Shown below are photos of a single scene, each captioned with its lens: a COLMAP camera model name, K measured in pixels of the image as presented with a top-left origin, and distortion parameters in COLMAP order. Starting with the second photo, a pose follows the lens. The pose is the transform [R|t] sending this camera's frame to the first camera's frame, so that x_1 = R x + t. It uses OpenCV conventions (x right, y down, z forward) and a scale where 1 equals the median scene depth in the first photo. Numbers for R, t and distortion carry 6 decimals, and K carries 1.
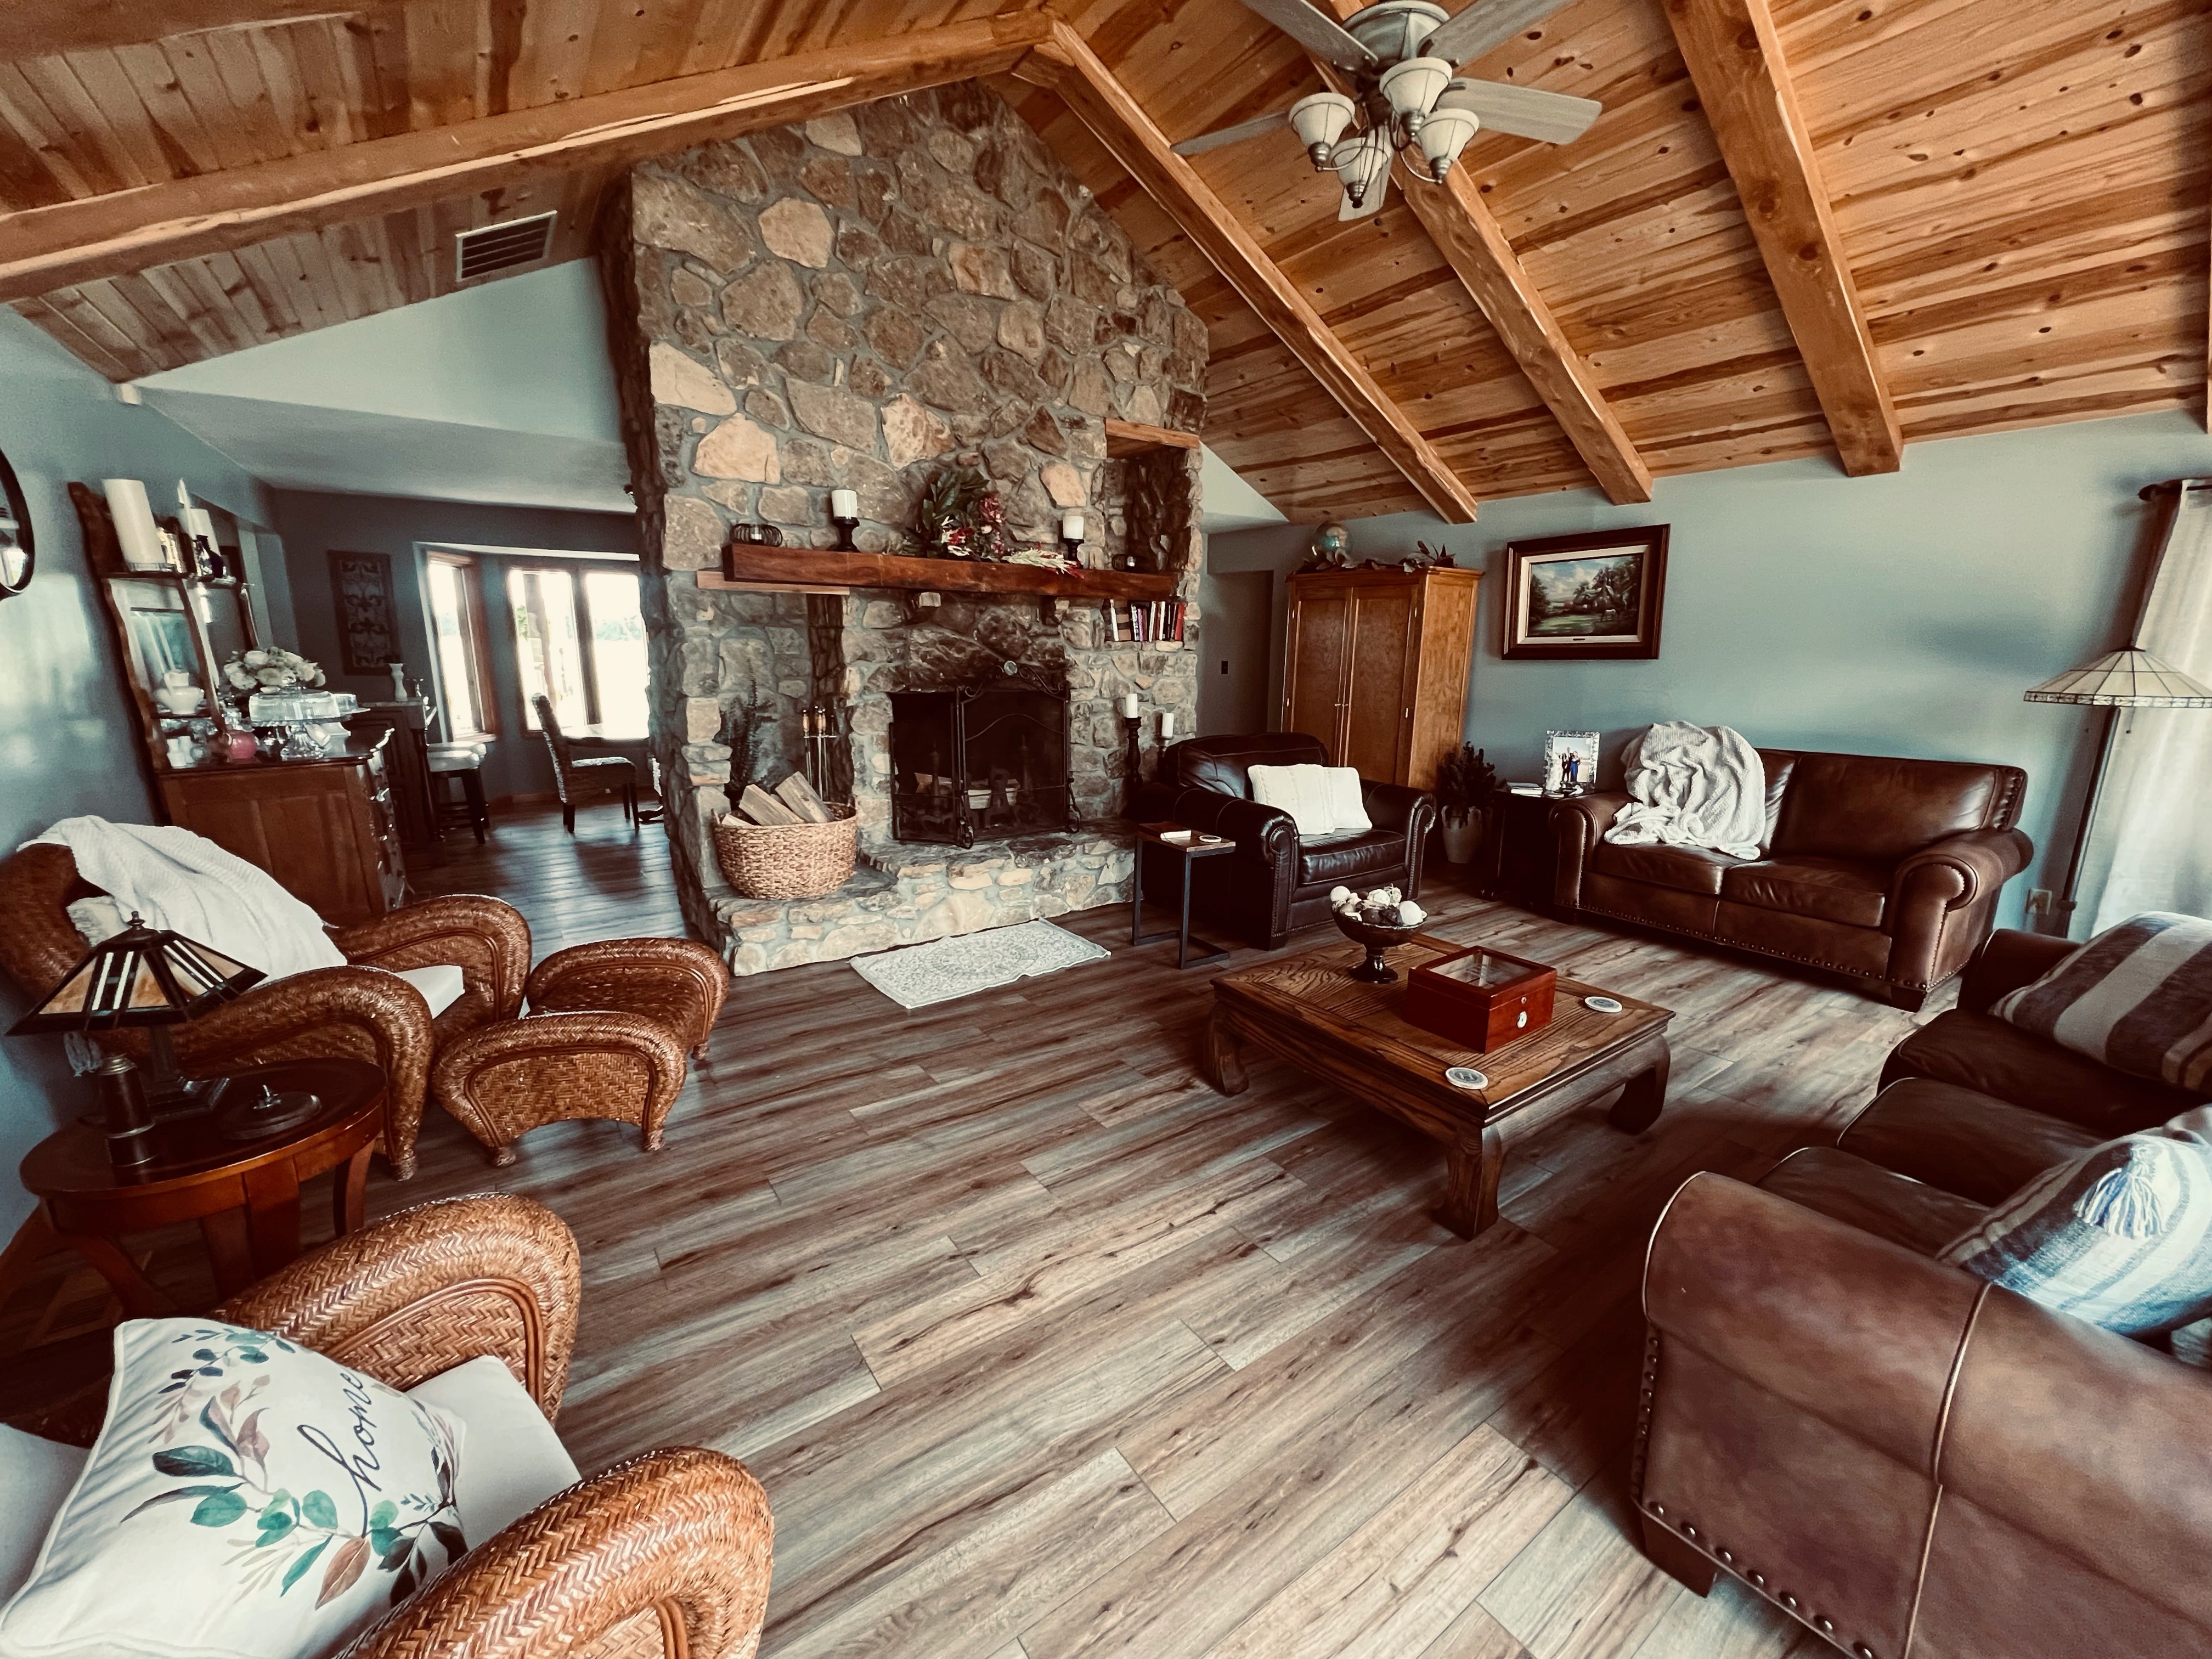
lens RADIAL K [[889.8, 0, 1112.8], [0, 889.8, 834.2], [0, 0, 1]] dist [-0.003693, -0.000349]
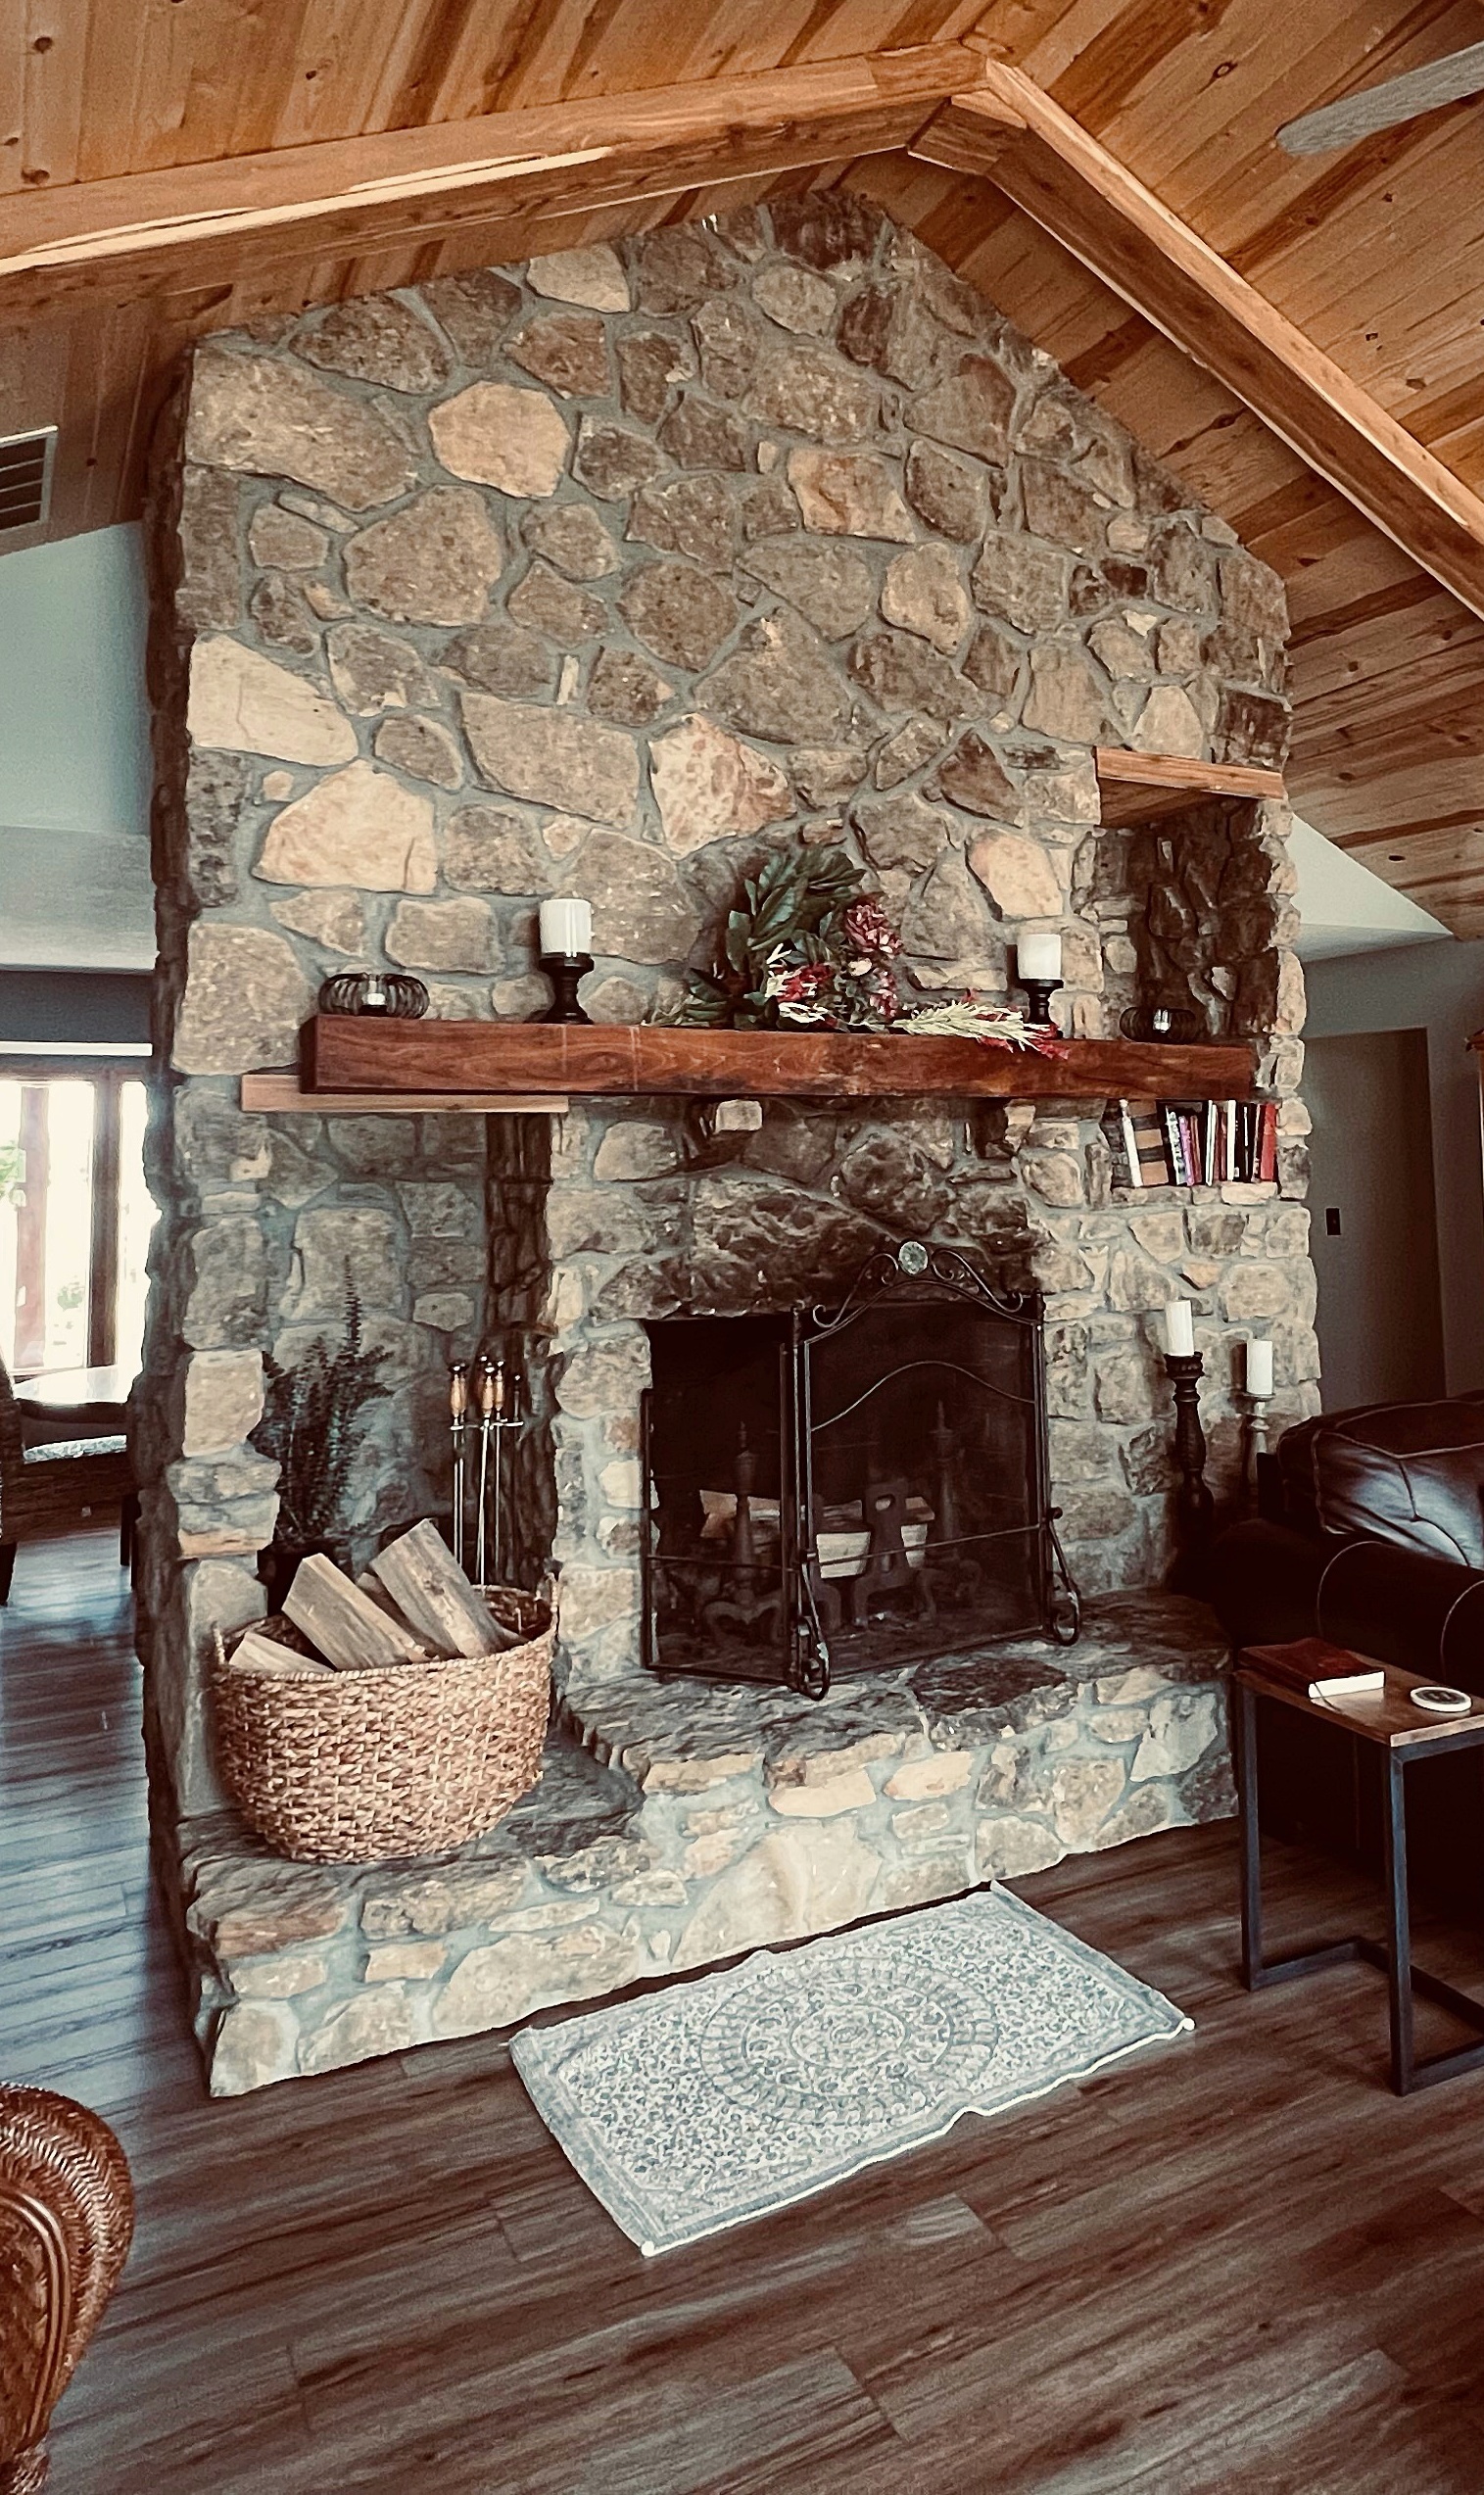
lens RADIAL K [[1577.1, 0, 889.7], [0, 1577.1, 1026.5], [0, 0, 1]] dist [-0.000103, -0.001934]
pose [[0.993641, -0.039006, -0.105626, -0.039979], [0.006065, 0.955260, -0.295704, -0.066300], [0.112434, 0.293183, 0.949422, 0.220462]]
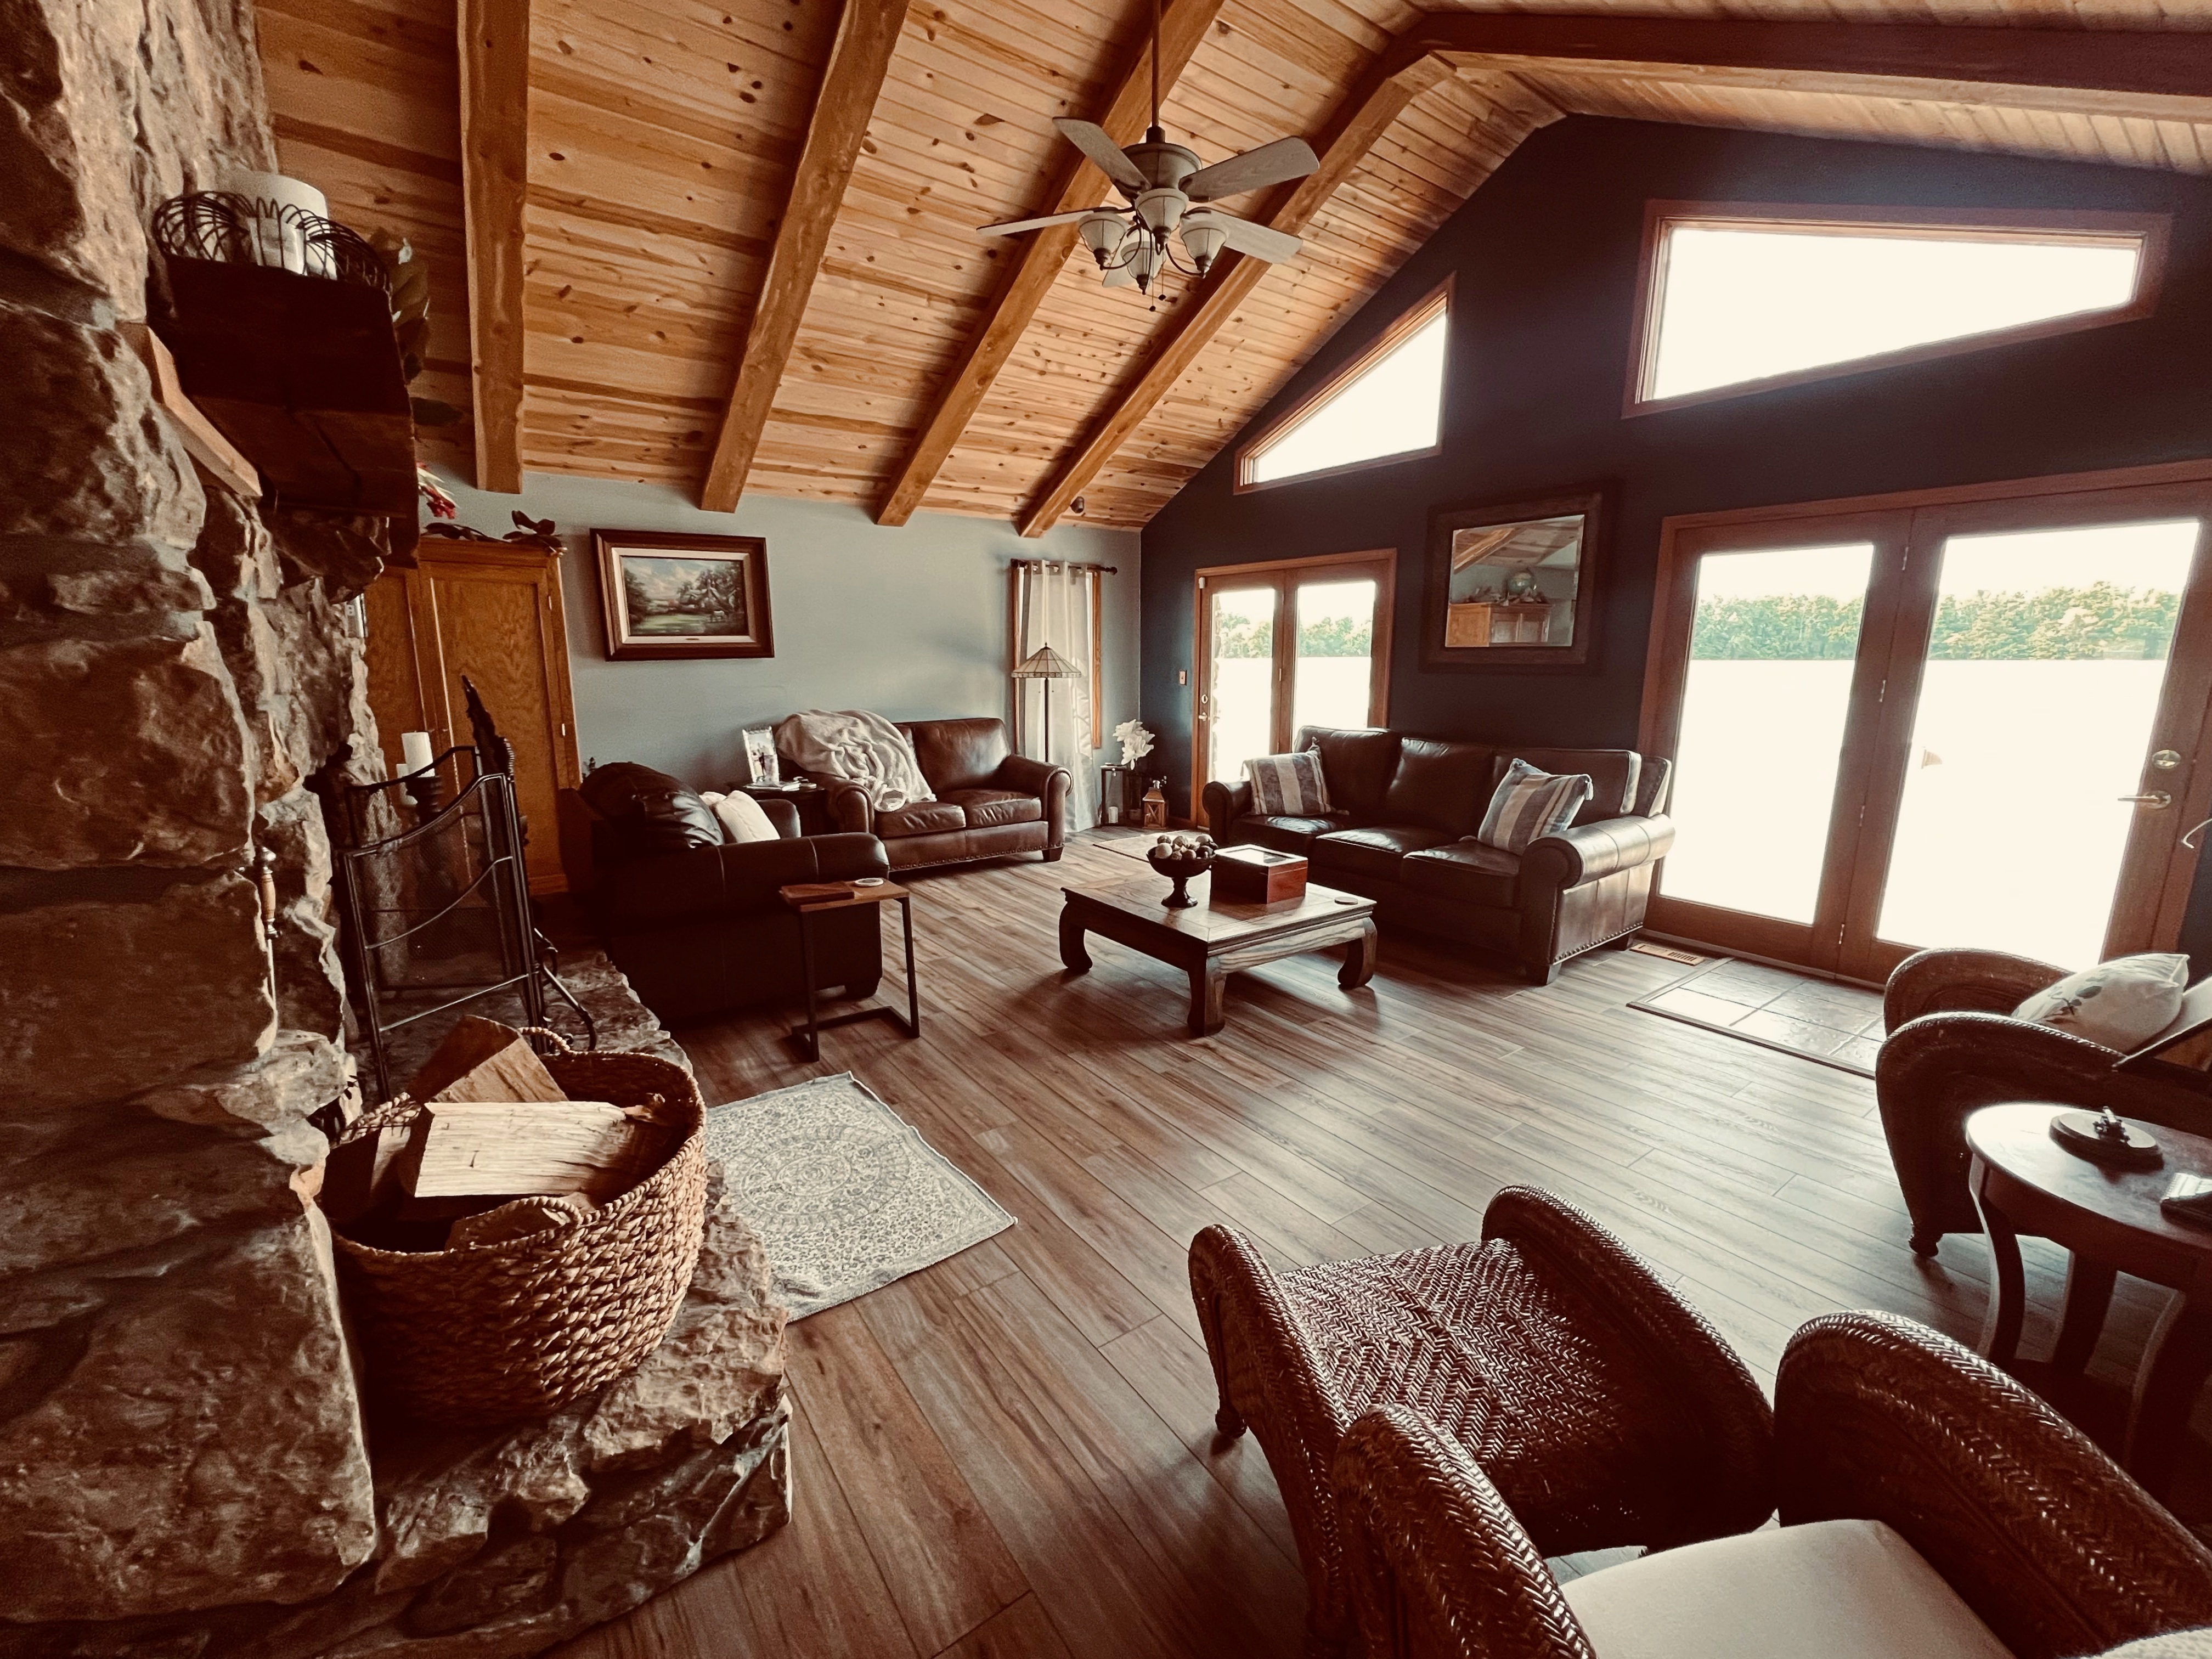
lens RADIAL K [[889.8, 0, 1112.8], [0, 889.8, 834.2], [0, 0, 1]] dist [-0.003693, -0.000349]
pose [[-0.011241, -0.208454, 0.977968, -0.628016], [0.203576, 0.957069, 0.206340, -0.147774], [-0.978995, 0.201410, 0.031677, 0.680066]]
